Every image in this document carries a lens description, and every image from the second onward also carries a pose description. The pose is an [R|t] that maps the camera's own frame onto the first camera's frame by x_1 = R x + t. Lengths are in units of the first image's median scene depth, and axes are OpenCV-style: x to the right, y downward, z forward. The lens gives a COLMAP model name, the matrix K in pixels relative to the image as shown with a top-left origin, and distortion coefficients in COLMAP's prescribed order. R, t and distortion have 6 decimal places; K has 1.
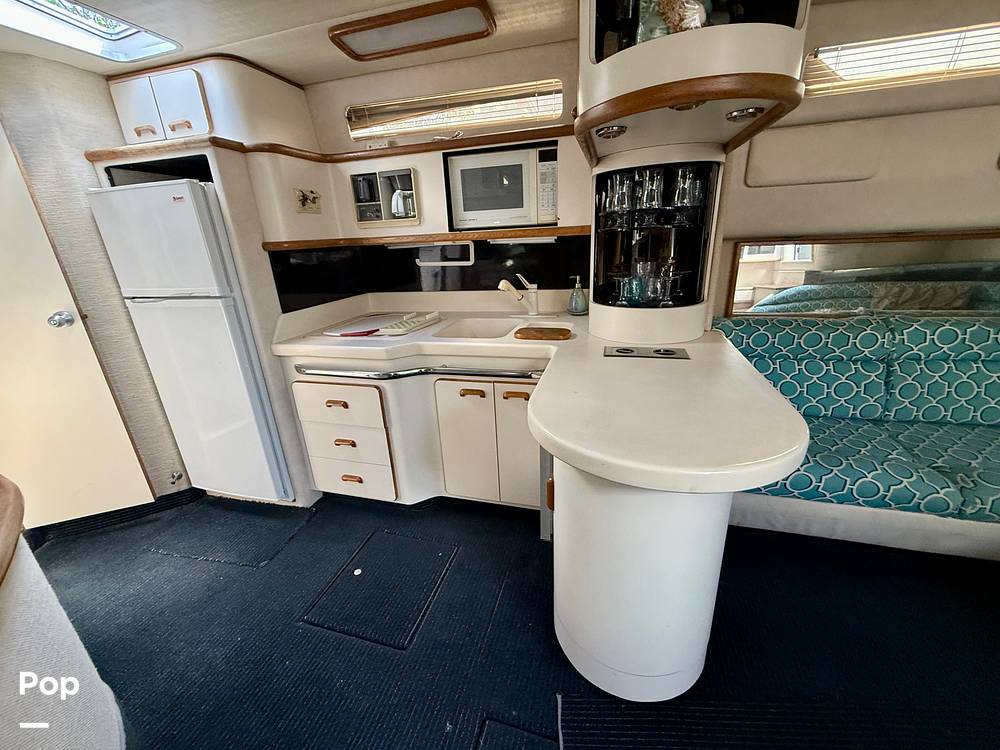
lens RADIAL K [[399.8, 0, 501.9], [0, 399.8, 373.8], [0, 0, 1]] dist [0.000347, 0.000694]
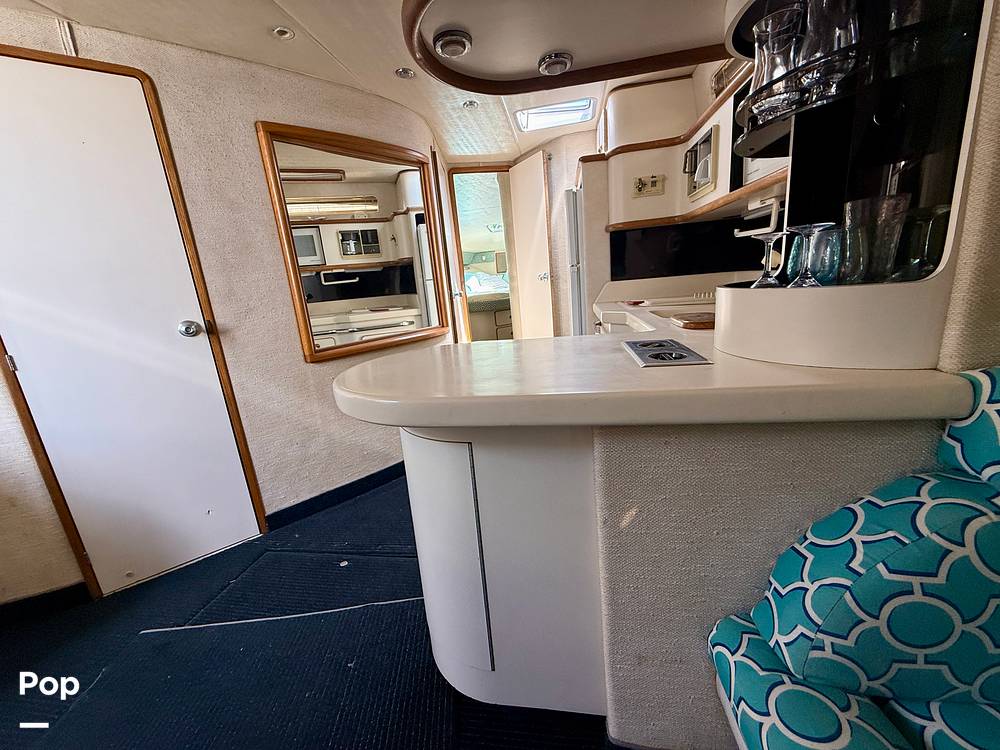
lens RADIAL K [[399.8, 0, 501.5], [0, 399.8, 374.7], [0, 0, 1]] dist [0.000347, 0.000694]
pose [[0.126838, 0.269208, -0.954693, 0.747276], [-0.253062, 0.939400, 0.231275, -0.079443], [0.959099, 0.212262, 0.187278, 0.507850]]
